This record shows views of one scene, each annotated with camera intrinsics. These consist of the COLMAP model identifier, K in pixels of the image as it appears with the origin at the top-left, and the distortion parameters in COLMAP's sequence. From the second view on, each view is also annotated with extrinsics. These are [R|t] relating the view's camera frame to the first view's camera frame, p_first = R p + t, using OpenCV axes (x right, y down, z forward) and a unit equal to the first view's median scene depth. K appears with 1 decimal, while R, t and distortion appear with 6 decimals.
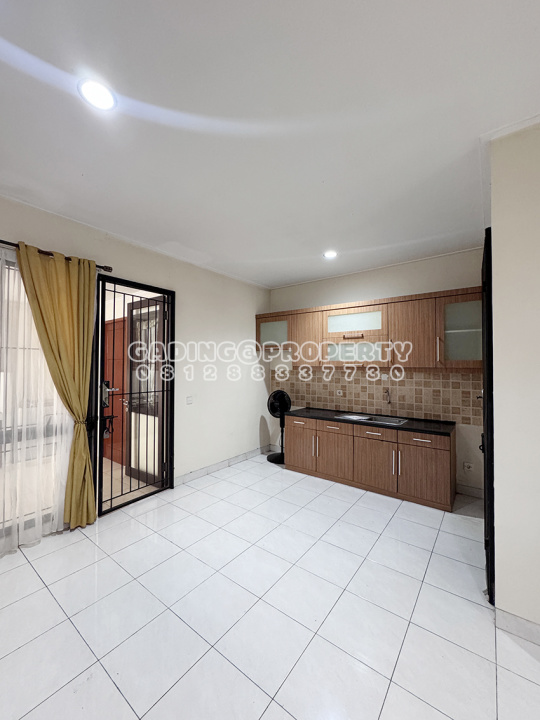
lens RADIAL K [[292.4, 0, 263.6], [0, 292.4, 362.7], [0, 0, 1]] dist [0.001920, 0.000054]
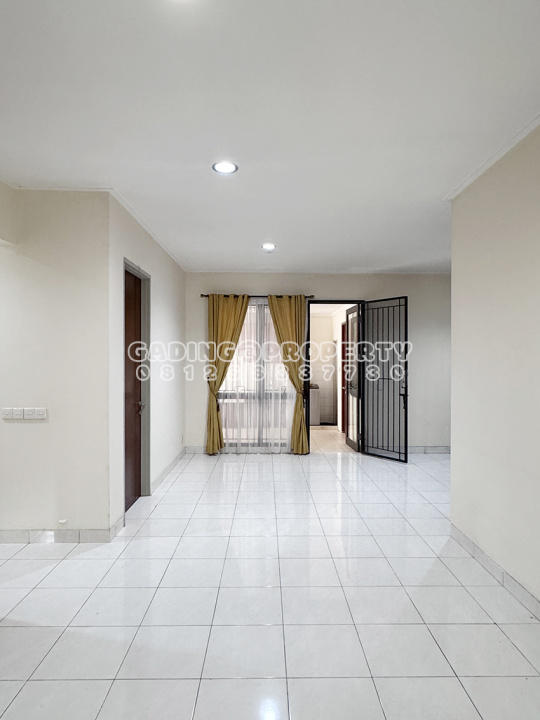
lens RADIAL K [[420.8, 0, 270.9], [0, 420.8, 360.8], [0, 0, 1]] dist [0.000336, 0.000129]
pose [[0.636764, -0.009963, -0.770994, 1.174304], [0.017029, 0.999854, 0.001144, 0.017504], [0.770871, -0.013858, 0.636841, -0.673141]]
